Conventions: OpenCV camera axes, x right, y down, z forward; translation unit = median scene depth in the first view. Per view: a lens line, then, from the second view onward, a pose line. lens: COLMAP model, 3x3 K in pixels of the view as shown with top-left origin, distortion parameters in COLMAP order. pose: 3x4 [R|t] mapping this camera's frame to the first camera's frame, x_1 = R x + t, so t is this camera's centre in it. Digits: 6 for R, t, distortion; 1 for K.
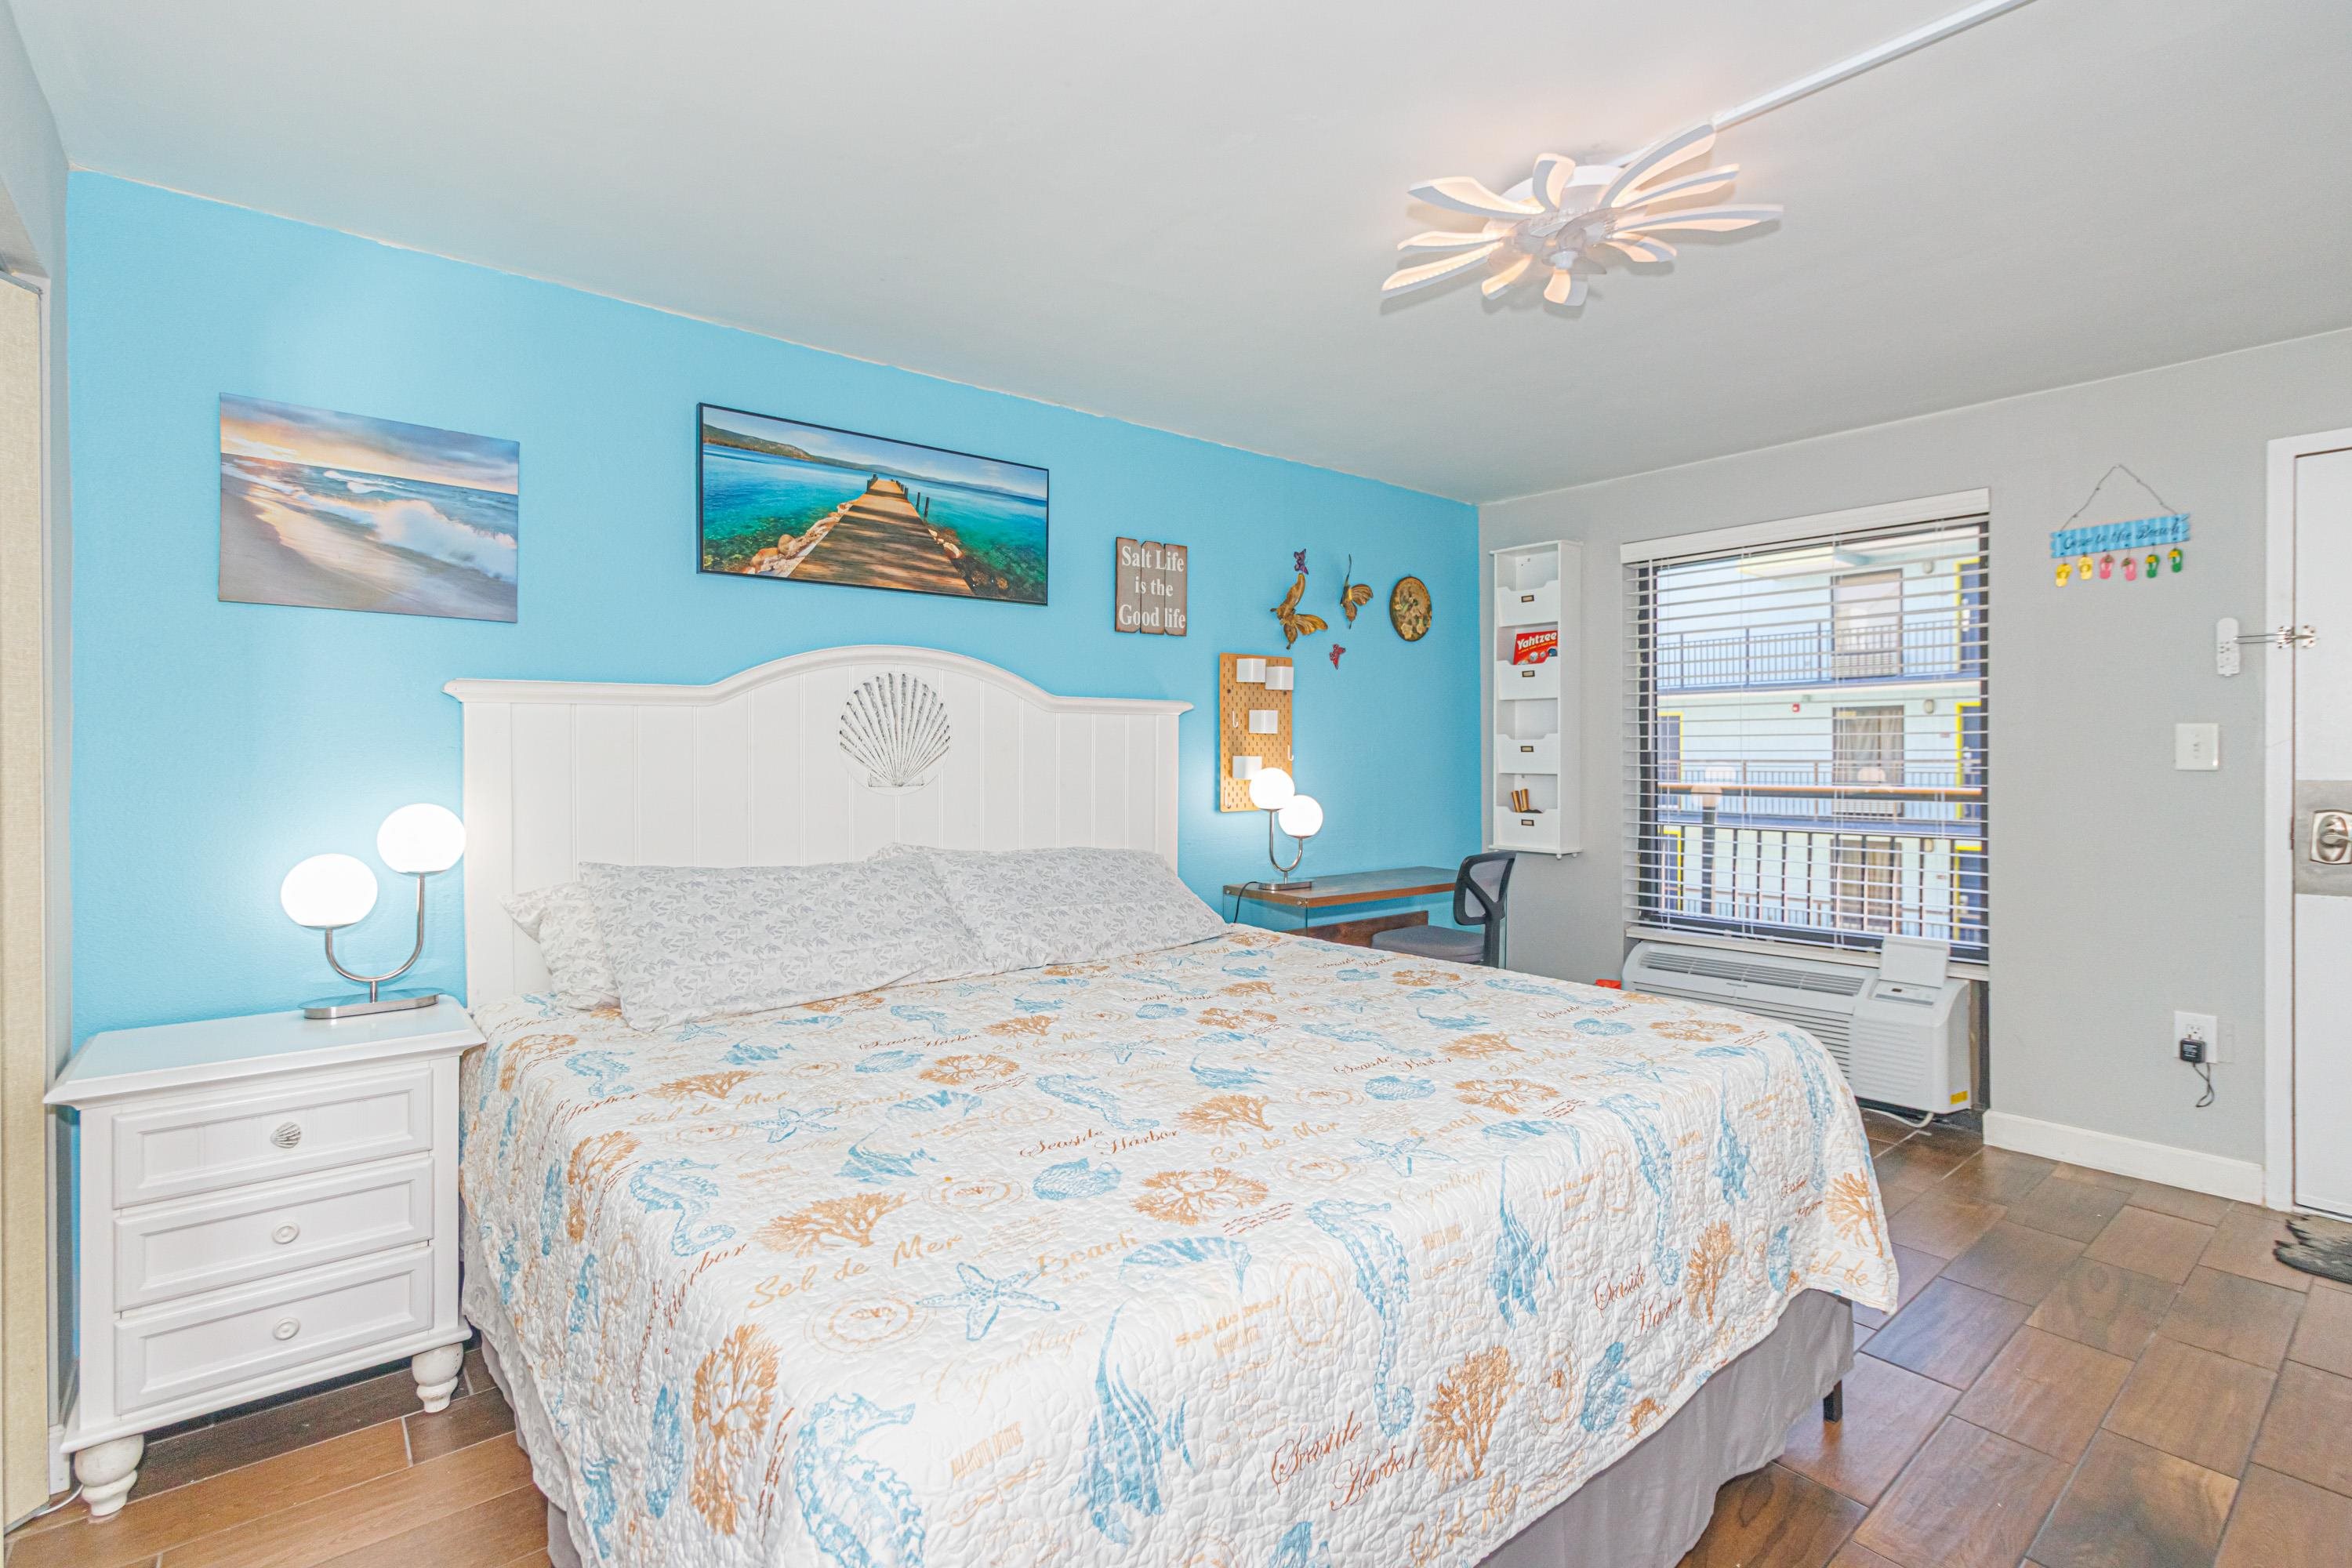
lens RADIAL K [[1096.1, 0, 1158.9], [0, 1096.1, 759.8], [0, 0, 1]] dist [0.004523, 0.000234]
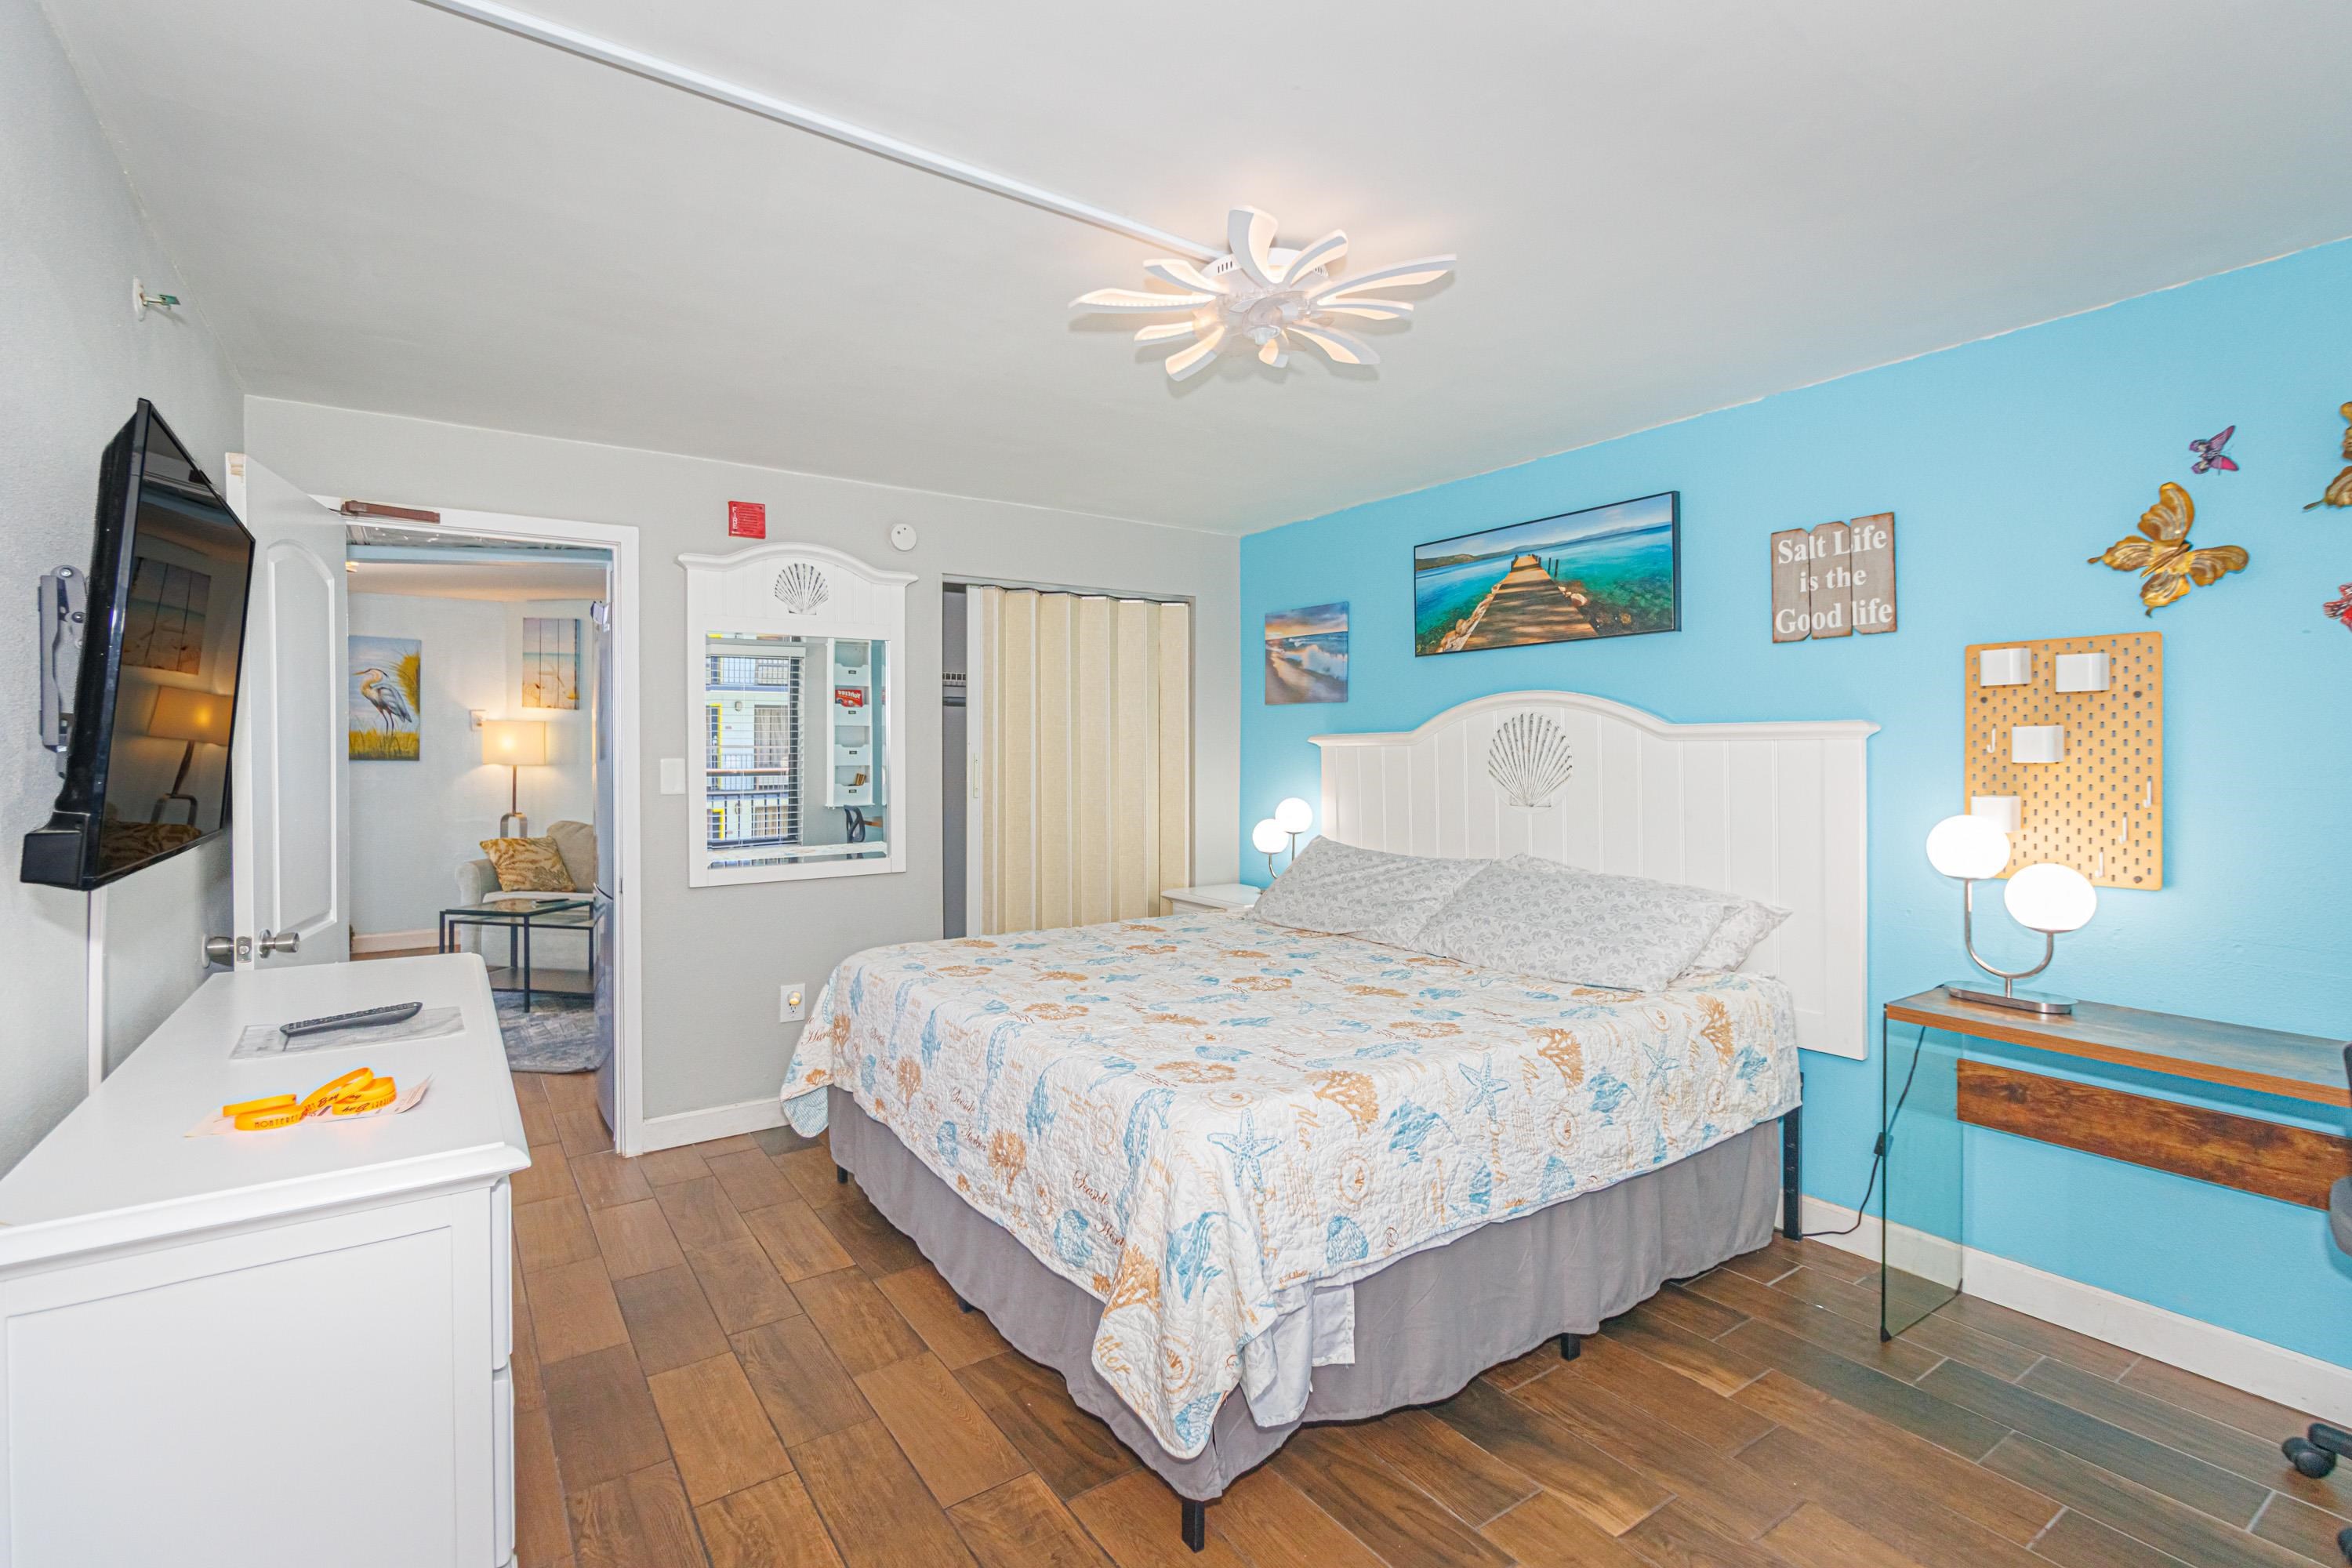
lens RADIAL K [[1095.0, 0, 1145.0], [0, 1095.0, 757.9], [0, 0, 1]] dist [0.005323, -0.000244]
pose [[-0.105363, 0.007057, -0.994409, 1.036672], [-0.005657, 0.999954, 0.007696, -0.037315], [0.994418, 0.006436, -0.105318, 0.721301]]
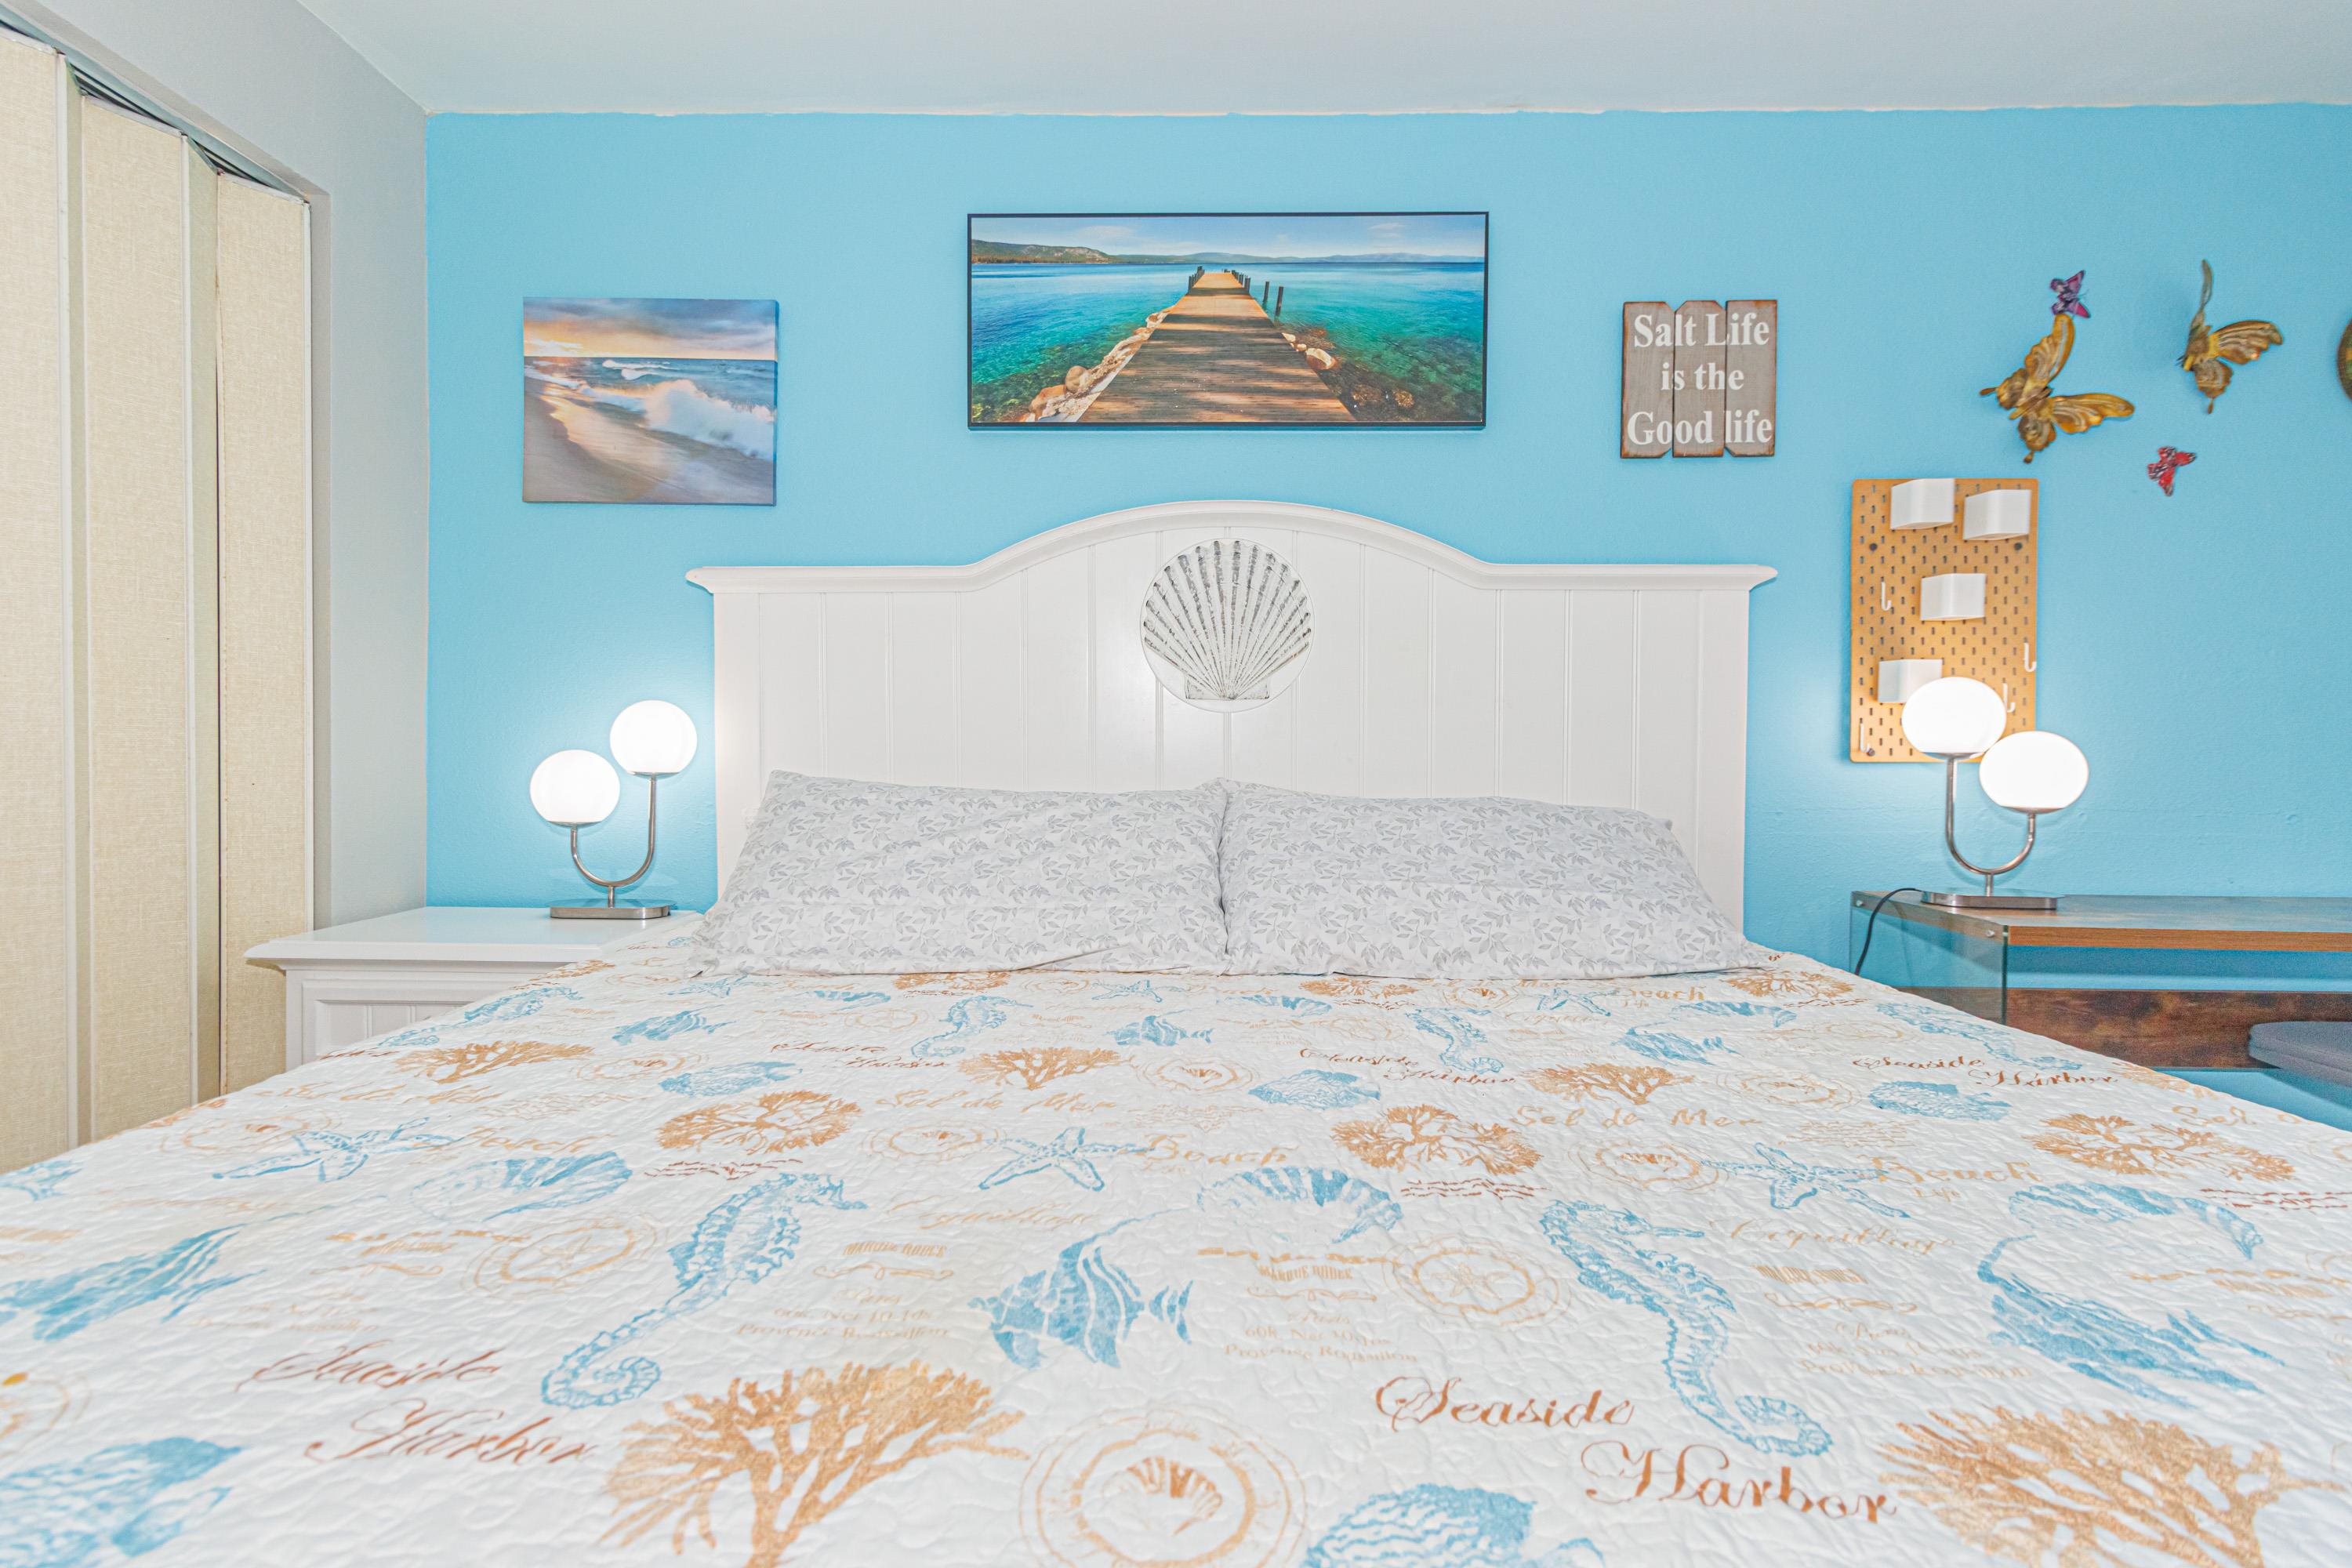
lens RADIAL K [[1086.2, 0, 1158.2], [0, 1086.2, 764.7], [0, 0, 1]] dist [0.004489, -0.000306]
pose [[0.765187, 0.013887, -0.643659, 0.187444], [-0.010756, 0.999904, 0.008785, 0.062596], [0.643719, 0.000201, 0.765262, 0.439287]]
